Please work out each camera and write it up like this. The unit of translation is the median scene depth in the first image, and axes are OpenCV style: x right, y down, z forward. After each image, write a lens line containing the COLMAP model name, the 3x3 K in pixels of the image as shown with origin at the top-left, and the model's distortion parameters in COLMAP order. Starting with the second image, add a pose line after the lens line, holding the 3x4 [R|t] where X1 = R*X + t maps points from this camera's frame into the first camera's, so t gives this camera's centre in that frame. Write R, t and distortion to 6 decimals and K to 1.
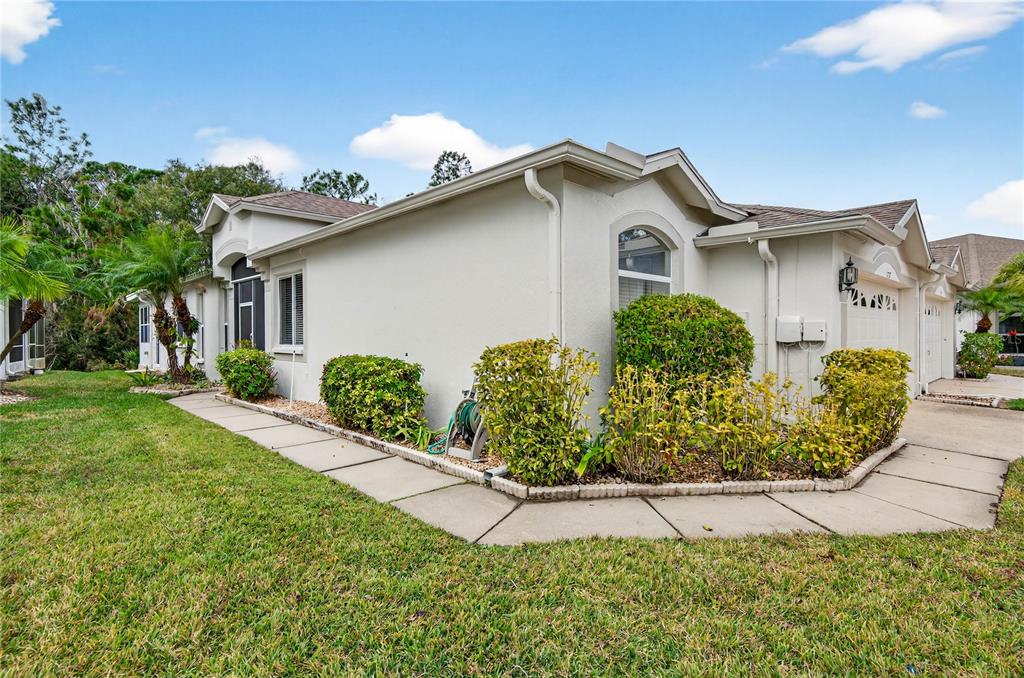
lens RADIAL K [[482.3, 0, 516.6], [0, 482.3, 332.3], [0, 0, 1]] dist [-0.000697, -0.000037]
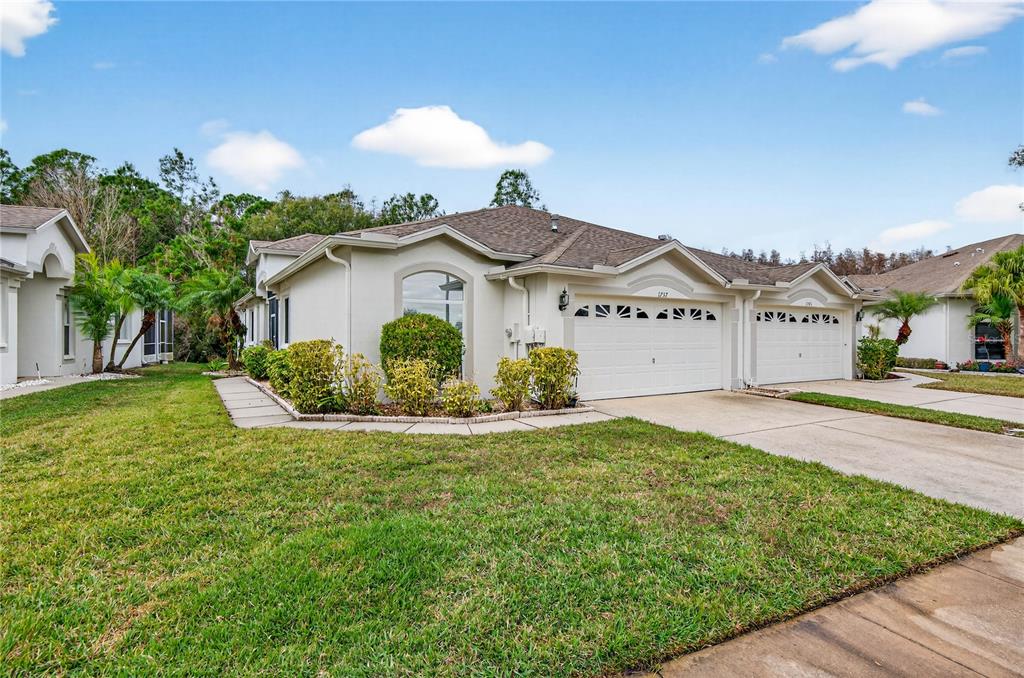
lens RADIAL K [[471.7, 0, 512.0], [0, 471.7, 339.0], [0, 0, 1]] dist [0.074249, 0.000004]
pose [[0.976461, 0.005121, -0.215632, 0.256833], [-0.003073, 0.999947, 0.009834, -0.002331], [0.215670, -0.008940, 0.976425, -0.147227]]
